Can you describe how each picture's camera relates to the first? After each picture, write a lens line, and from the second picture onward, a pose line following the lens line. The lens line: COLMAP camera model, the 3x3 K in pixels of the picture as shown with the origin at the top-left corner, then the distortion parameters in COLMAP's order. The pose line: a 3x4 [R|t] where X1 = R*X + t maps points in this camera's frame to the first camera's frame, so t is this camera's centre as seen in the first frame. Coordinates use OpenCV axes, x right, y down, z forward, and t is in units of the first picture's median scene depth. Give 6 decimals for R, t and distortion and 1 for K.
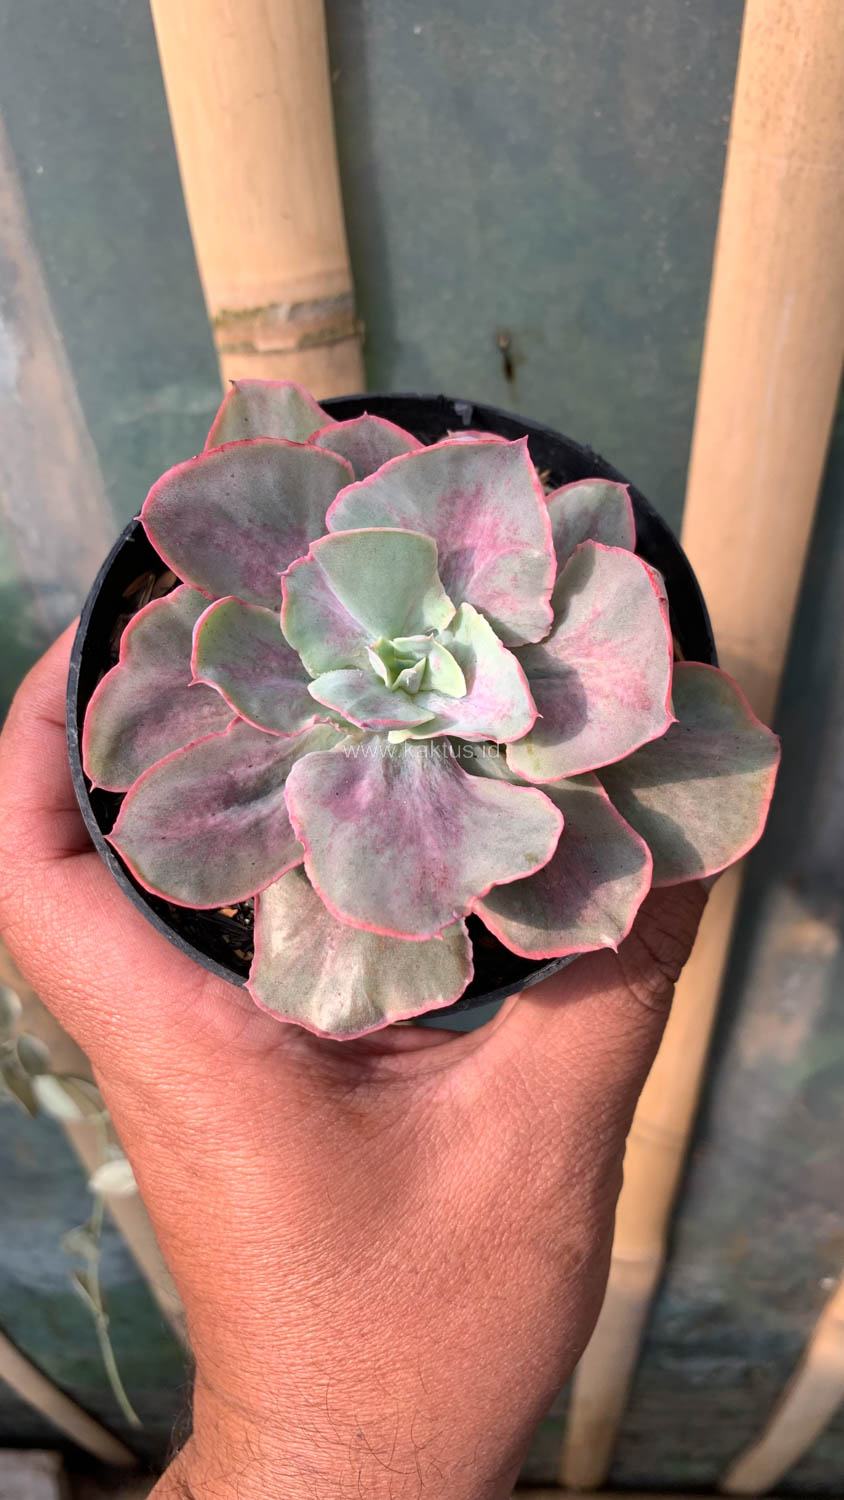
lens RADIAL K [[1186.3, 0, 422.4], [0, 1186.3, 736.0], [0, 0, 1]] dist [0.185292, 0.005697]
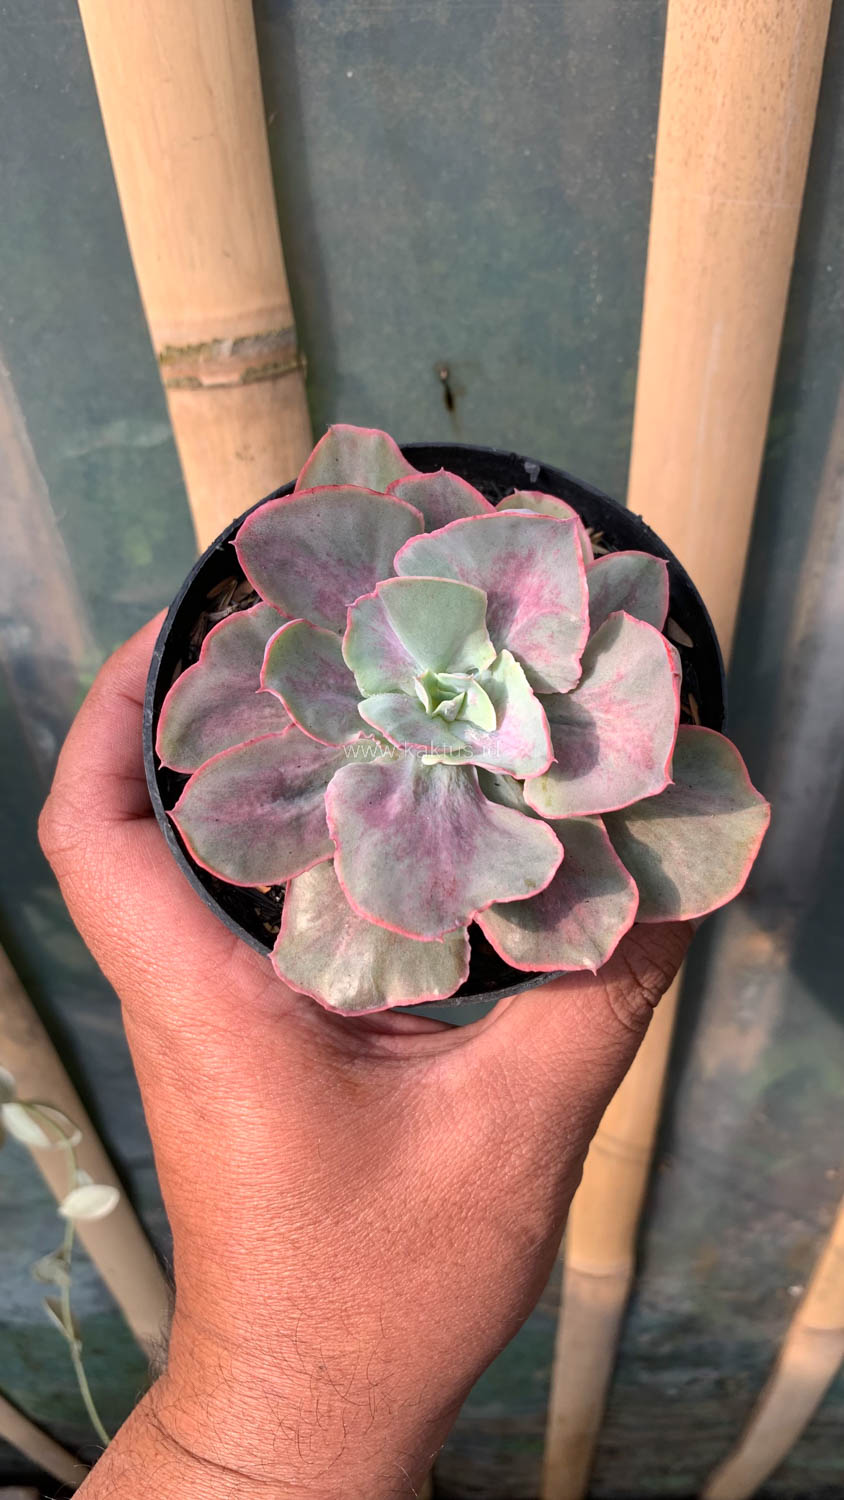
lens RADIAL K [[1175.0, 0, 425.7], [0, 1175.0, 750.7], [0, 0, 1]] dist [0.144031, -0.003082]
pose [[0.989899, 0.136511, -0.038274, 0.016499], [-0.135909, 0.990559, 0.017921, -0.027136], [0.040359, -0.012539, 0.999107, -0.120563]]
